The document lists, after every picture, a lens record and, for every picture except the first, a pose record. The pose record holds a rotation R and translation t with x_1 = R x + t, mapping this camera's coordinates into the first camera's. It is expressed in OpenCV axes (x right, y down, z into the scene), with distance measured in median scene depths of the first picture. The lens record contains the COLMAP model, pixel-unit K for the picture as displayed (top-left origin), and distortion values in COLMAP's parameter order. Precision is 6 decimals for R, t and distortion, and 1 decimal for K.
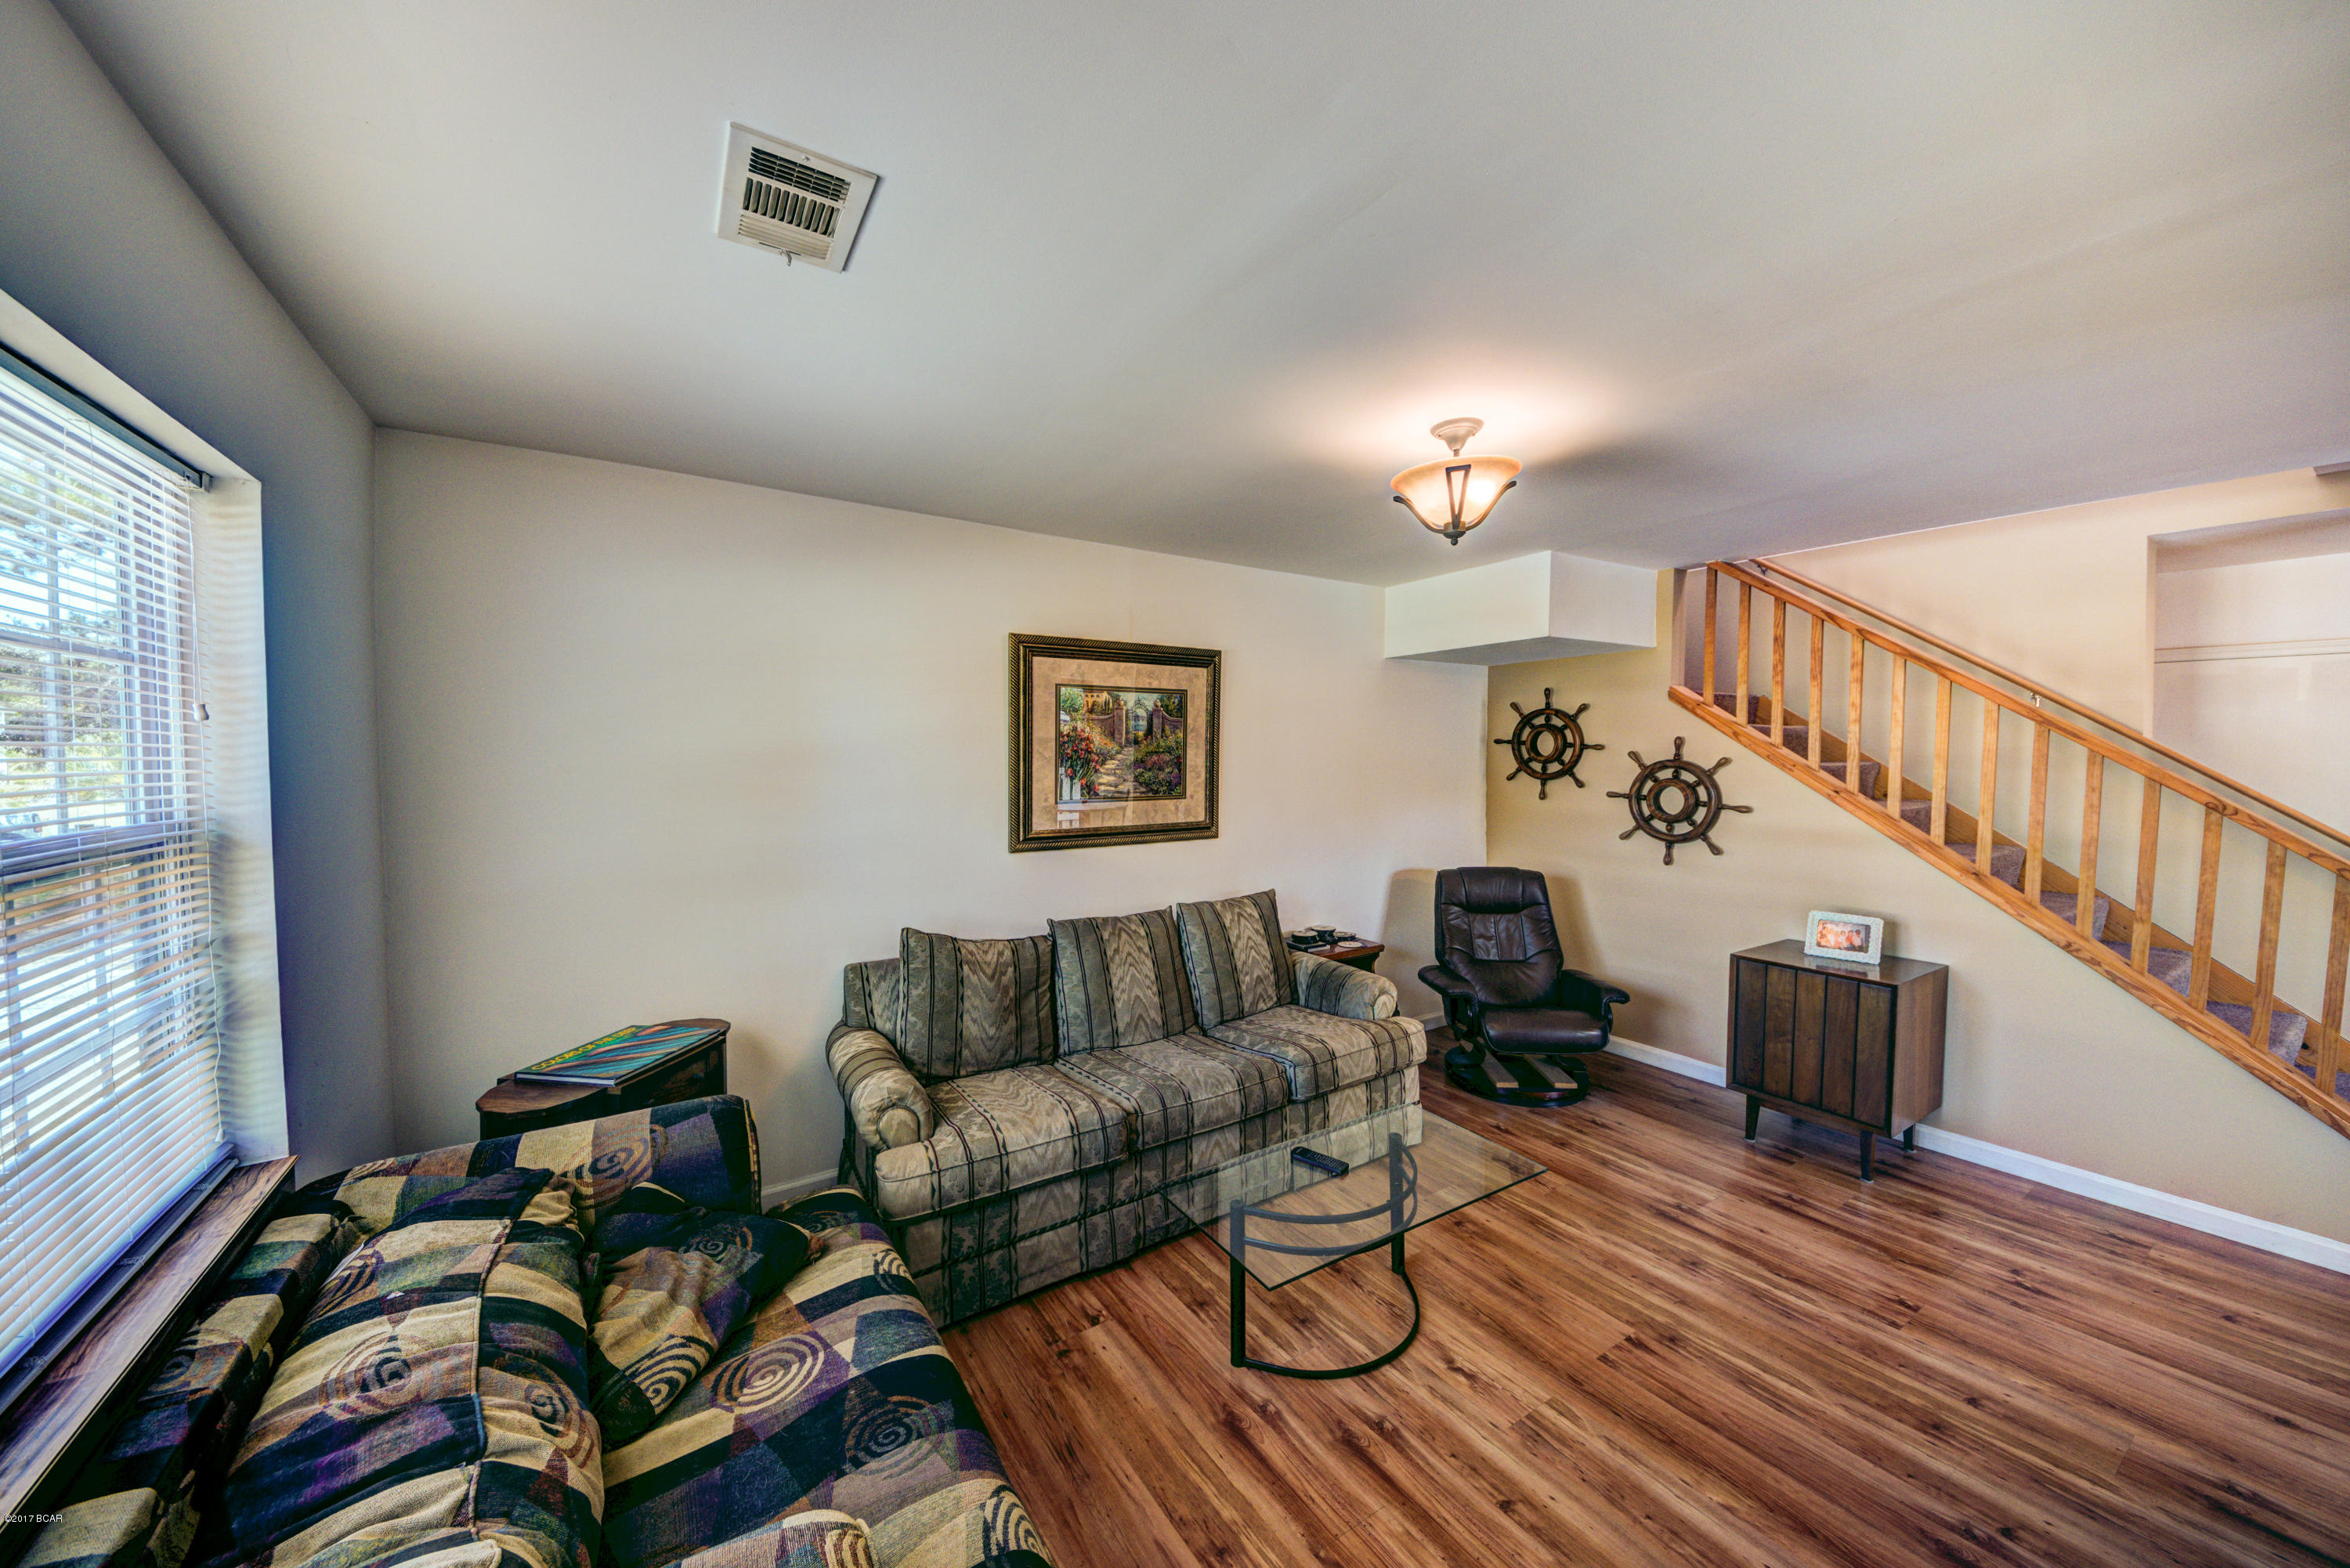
lens RADIAL K [[837.3, 0, 1200.2], [0, 837.3, 790.3], [0, 0, 1]] dist [0.031642, 0.000001]
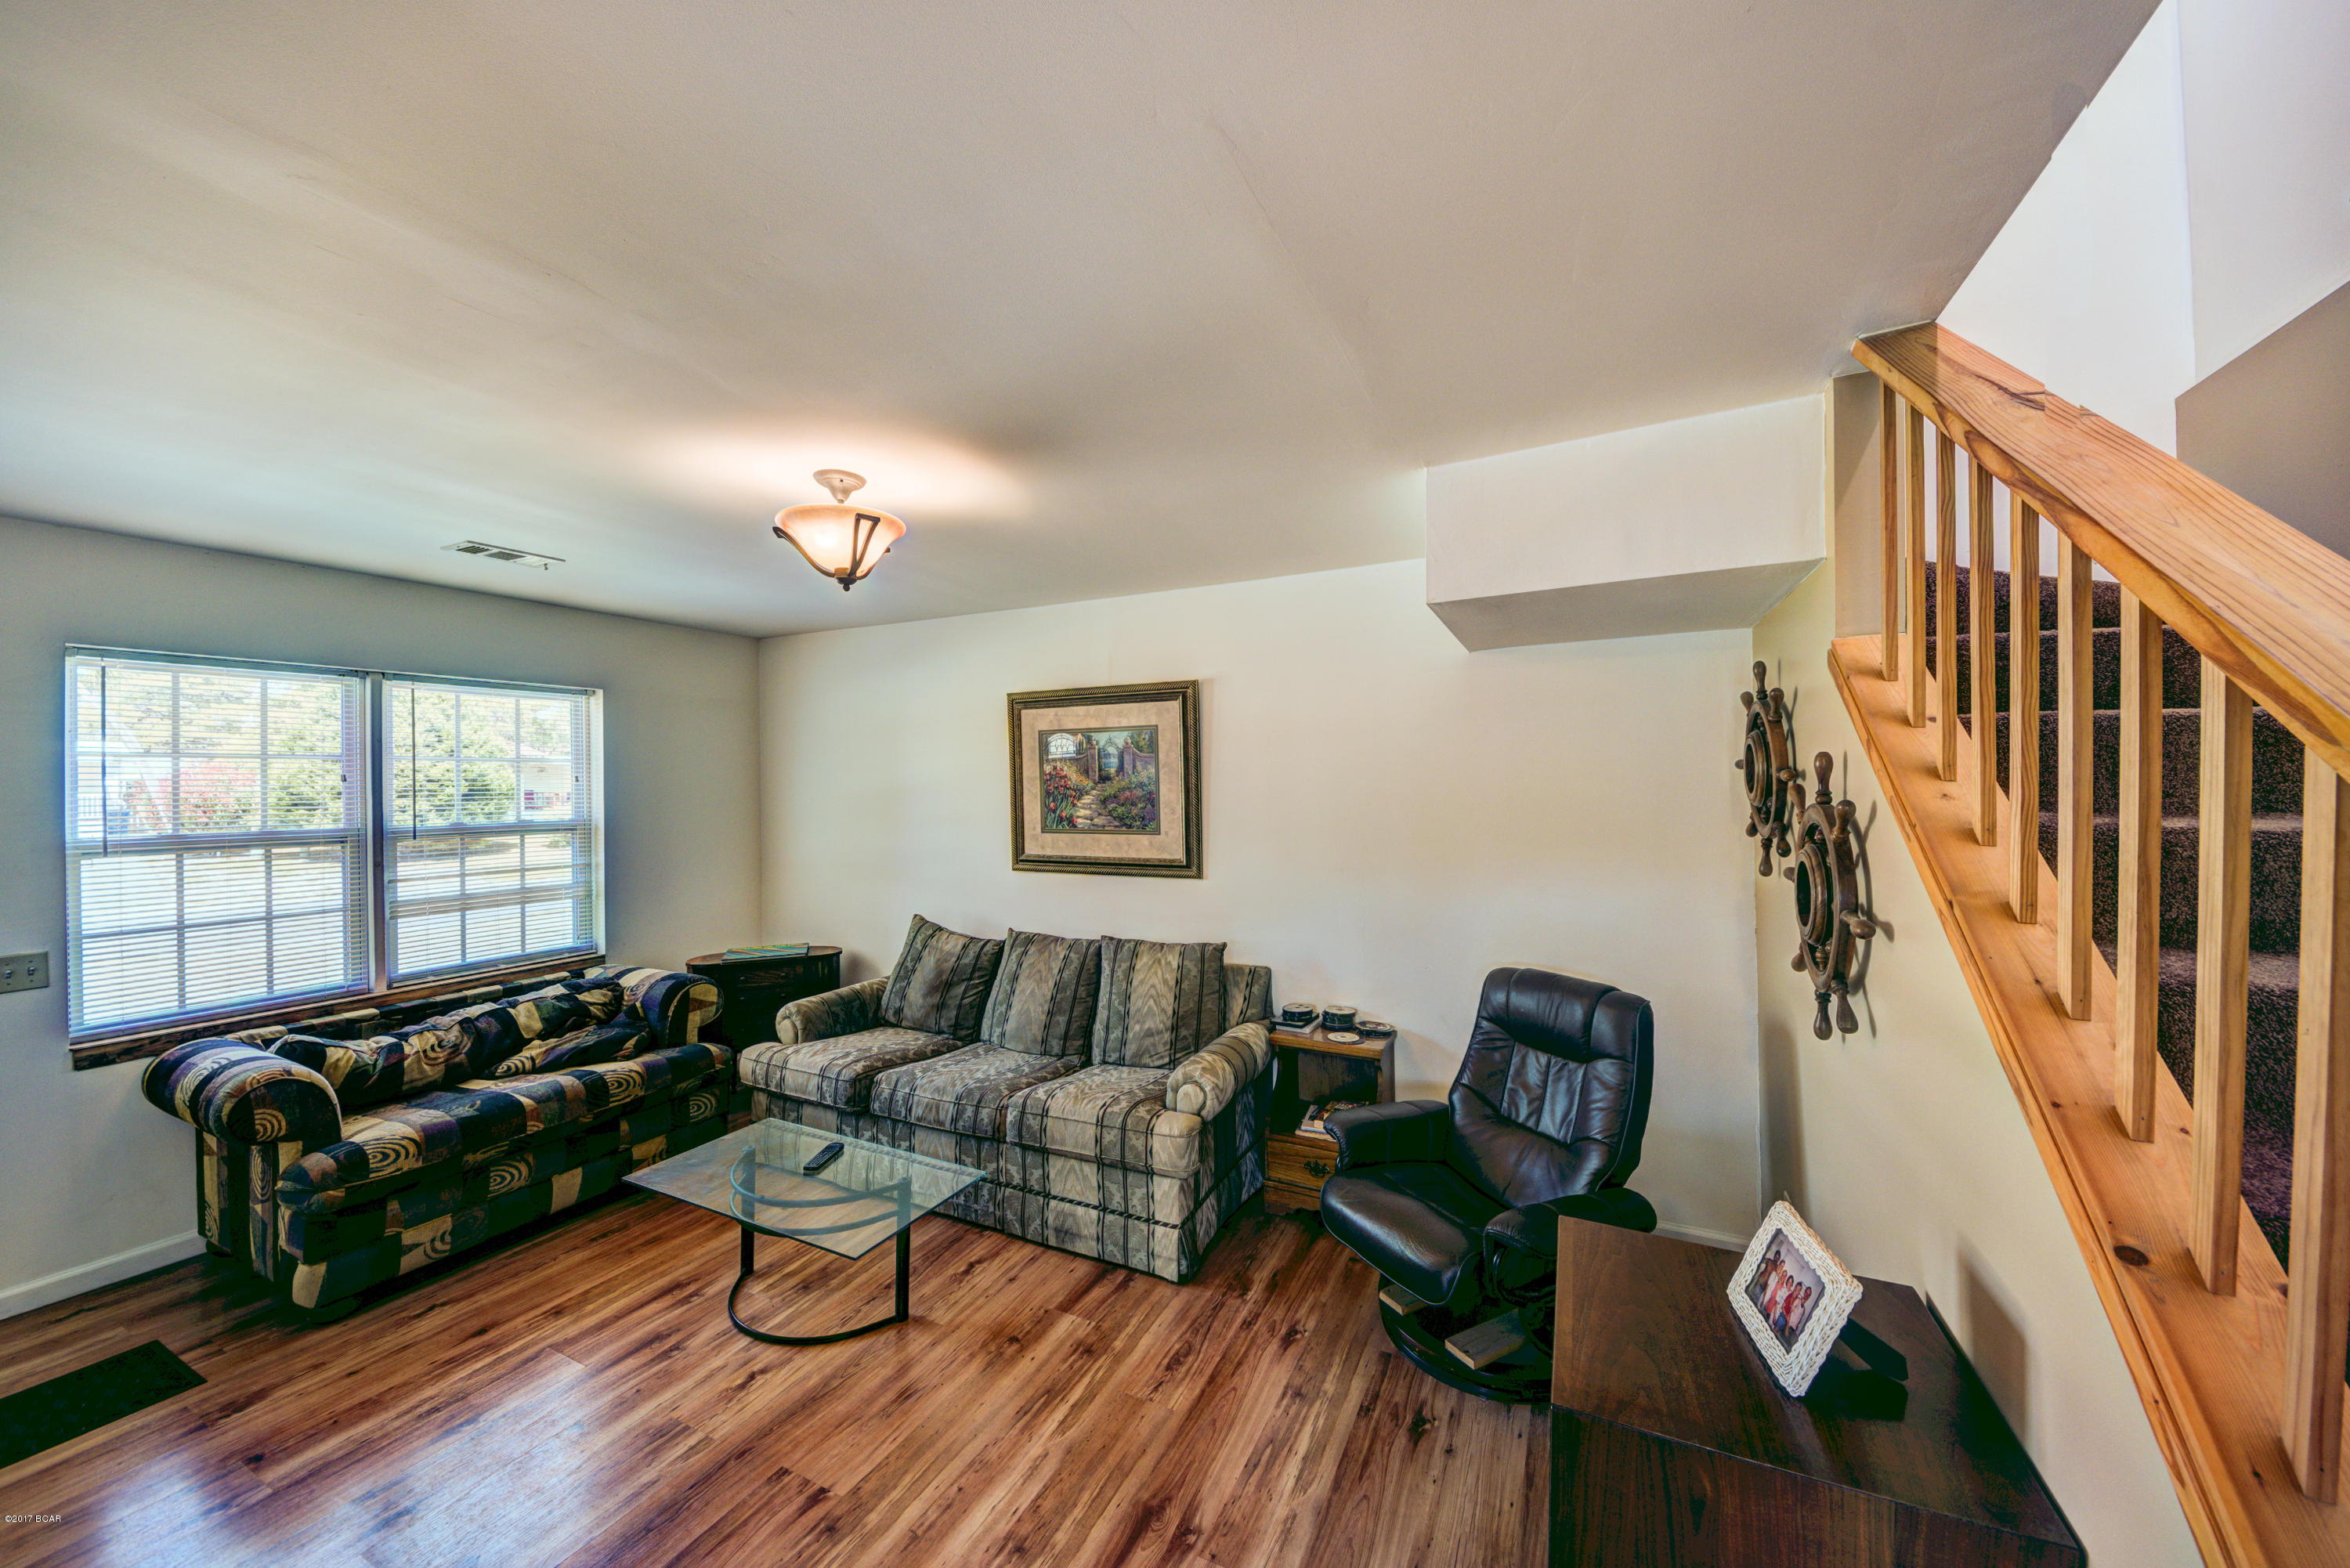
lens RADIAL K [[836.1, 0, 1175.0], [0, 836.1, 784.0], [0, 0, 1]] dist [0.001016, -0.000018]
pose [[0.494662, -0.000888, -0.869085, 0.899161], [-0.022559, 0.999649, -0.013862, -0.038510], [0.868792, 0.026463, 0.494469, 0.560065]]
